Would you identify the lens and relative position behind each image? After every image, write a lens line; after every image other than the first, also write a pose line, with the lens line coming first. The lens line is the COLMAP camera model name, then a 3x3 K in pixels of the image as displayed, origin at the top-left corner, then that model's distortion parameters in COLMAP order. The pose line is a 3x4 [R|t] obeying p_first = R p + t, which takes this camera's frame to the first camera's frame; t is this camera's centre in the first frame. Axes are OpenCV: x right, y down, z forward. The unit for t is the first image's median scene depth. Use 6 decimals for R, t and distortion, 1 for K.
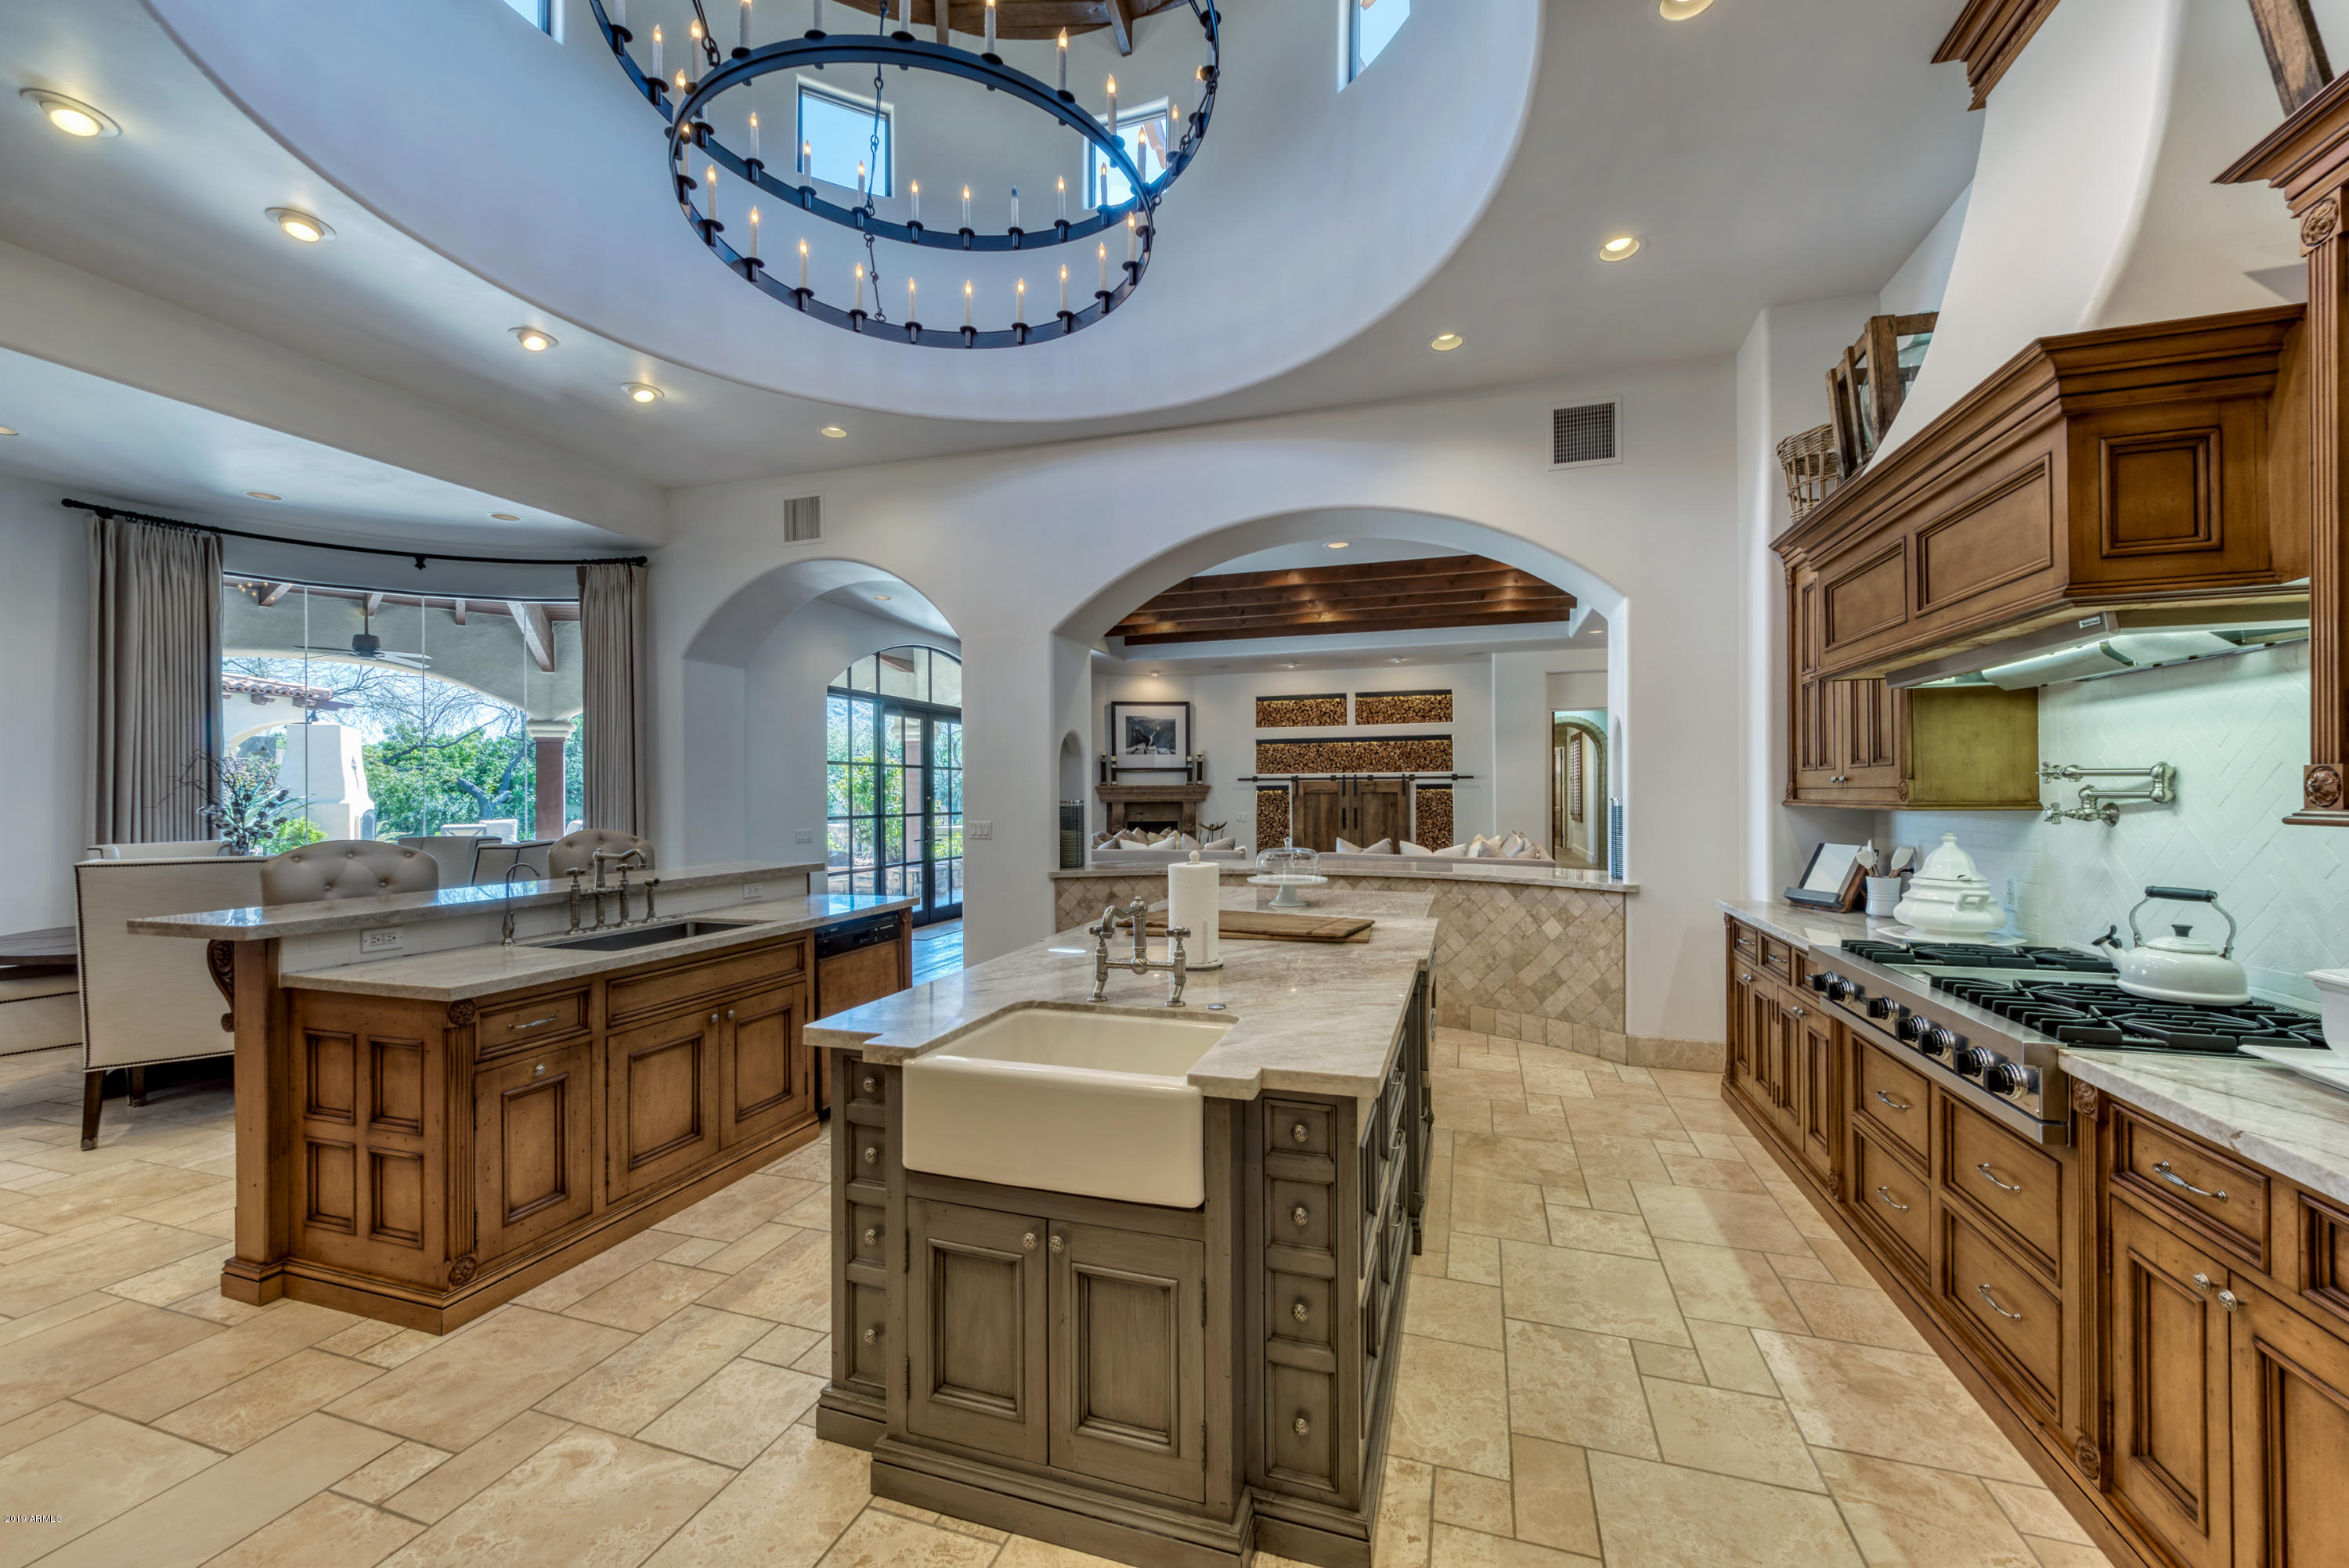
lens RADIAL K [[922.7, 0, 1173.8], [0, 922.7, 795.3], [0, 0, 1]] dist [0.000752, 0.000070]
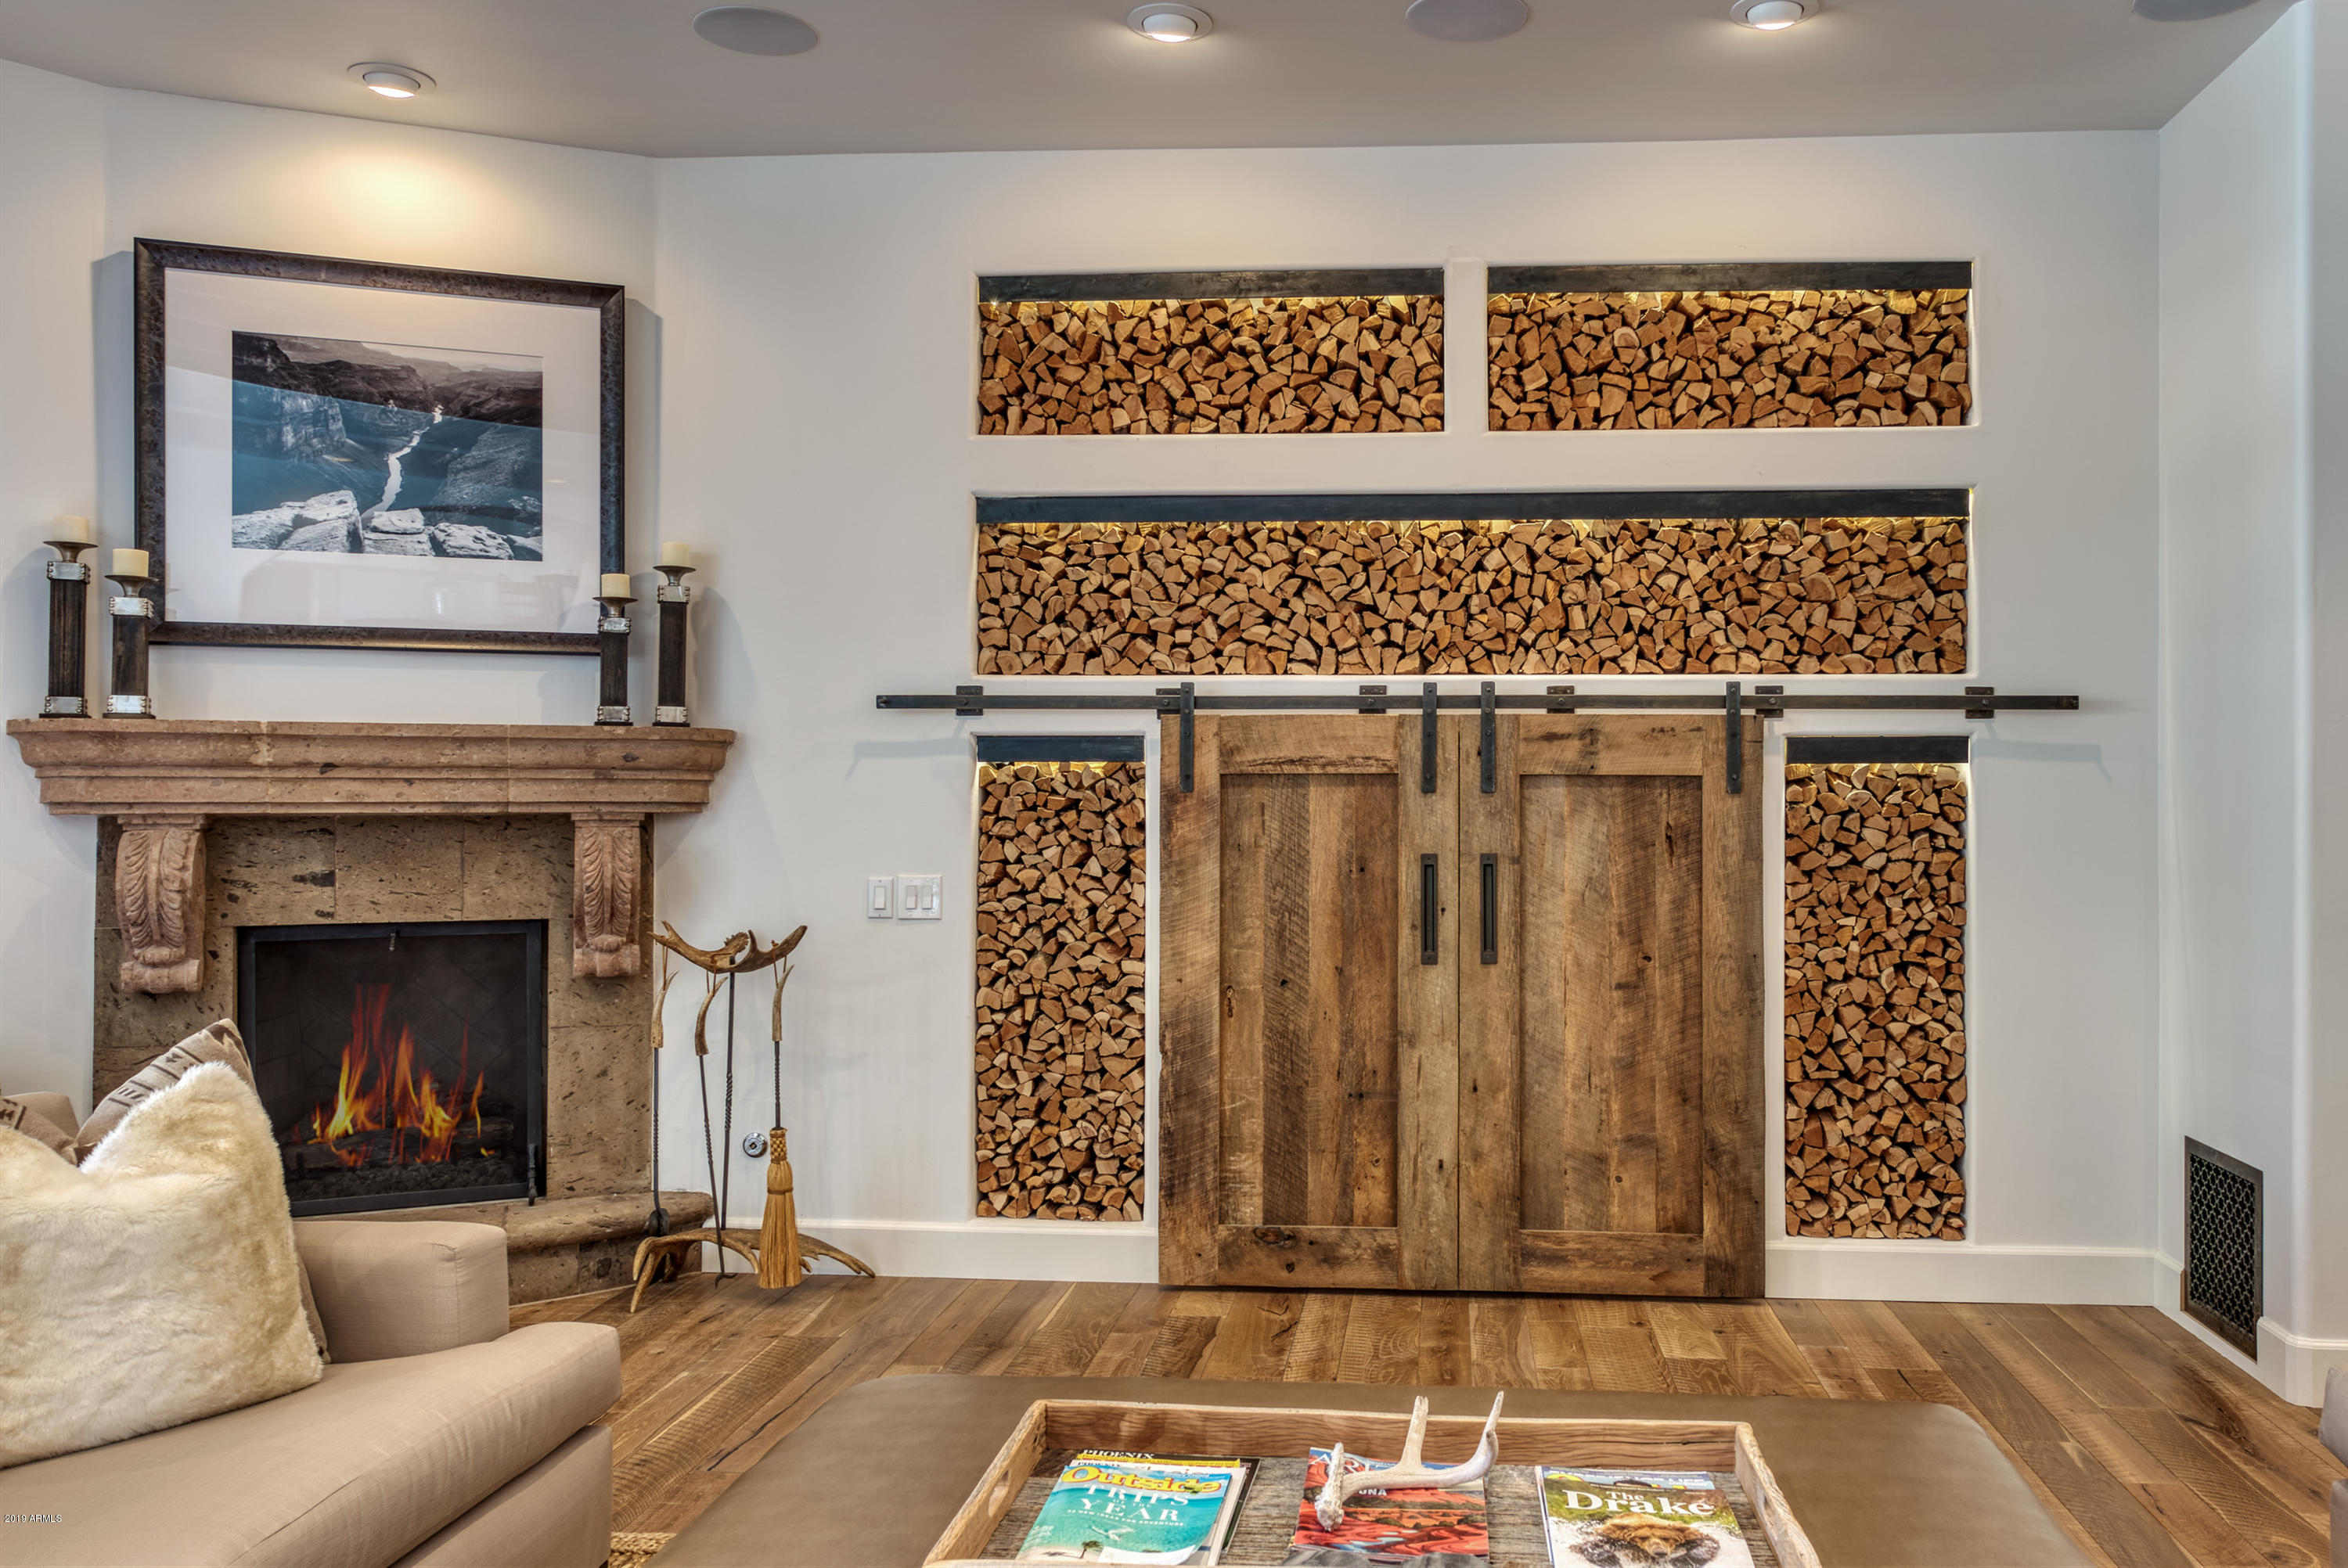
lens RADIAL K [[1815.7, 0, 1352.0], [0, 1815.7, 784.0], [0, 0, 1]] dist [0.001599, -0.003566]
pose [[0.968847, 0.011308, 0.247402, 0.074502], [-0.009464, 0.999918, -0.008644, 0.002406], [-0.247479, 0.006033, 0.968874, 0.634352]]
